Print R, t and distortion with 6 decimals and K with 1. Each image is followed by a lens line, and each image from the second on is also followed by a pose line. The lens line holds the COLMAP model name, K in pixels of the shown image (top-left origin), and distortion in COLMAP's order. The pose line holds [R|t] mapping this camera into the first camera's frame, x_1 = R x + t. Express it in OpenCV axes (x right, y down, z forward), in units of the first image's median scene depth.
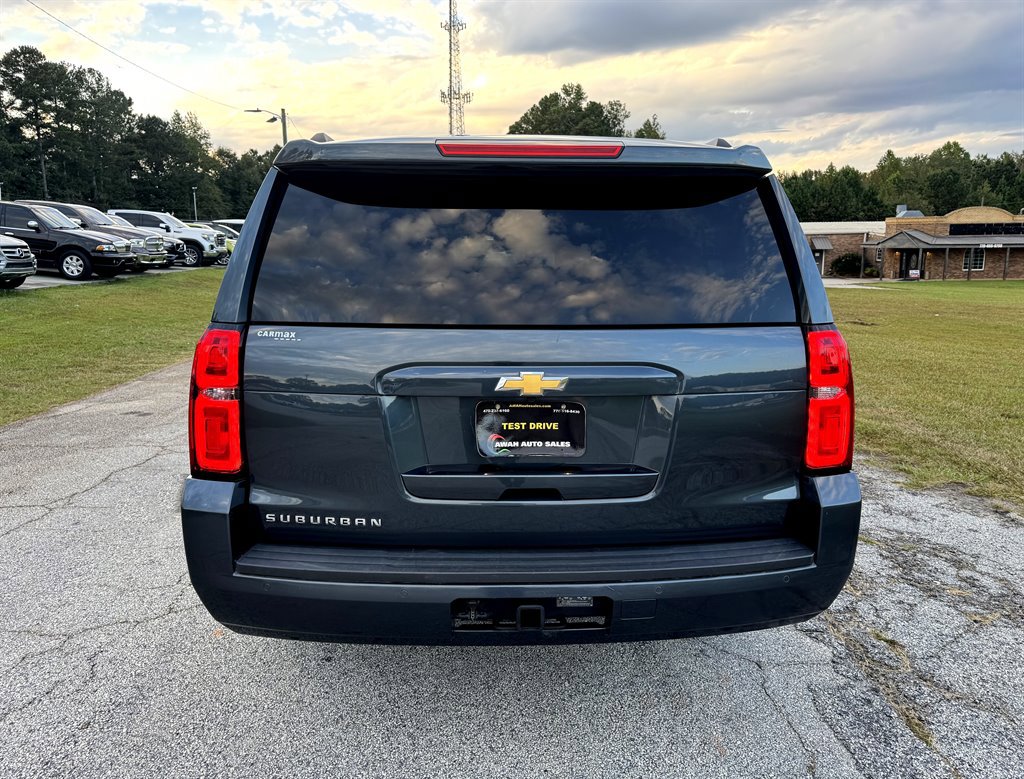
lens RADIAL K [[816.7, 0, 512.0], [0, 816.7, 389.5], [0, 0, 1]] dist [0.002319, -0.009356]
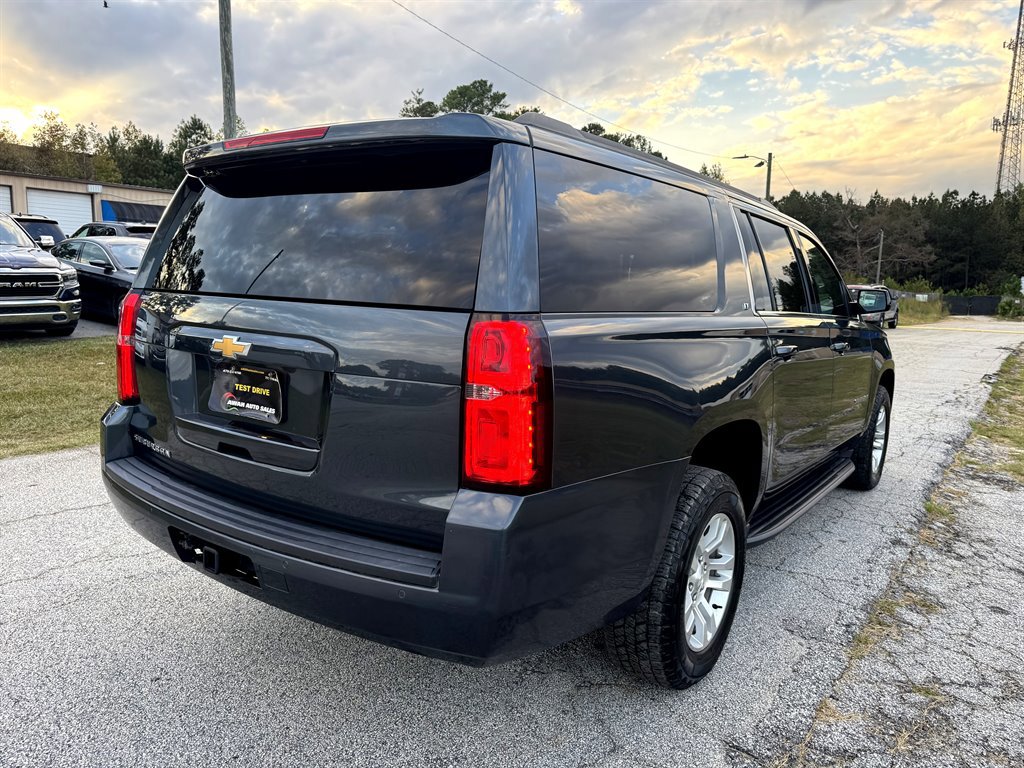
lens RADIAL K [[778.8, 0, 512.0], [0, 778.8, 384.0], [0, 0, 1]] dist [0.009565, -0.006067]
pose [[0.757318, 0.098066, -0.645642, 0.093189], [-0.135337, 0.990765, -0.008260, -0.000137], [0.638869, 0.093634, 0.763596, 0.040806]]
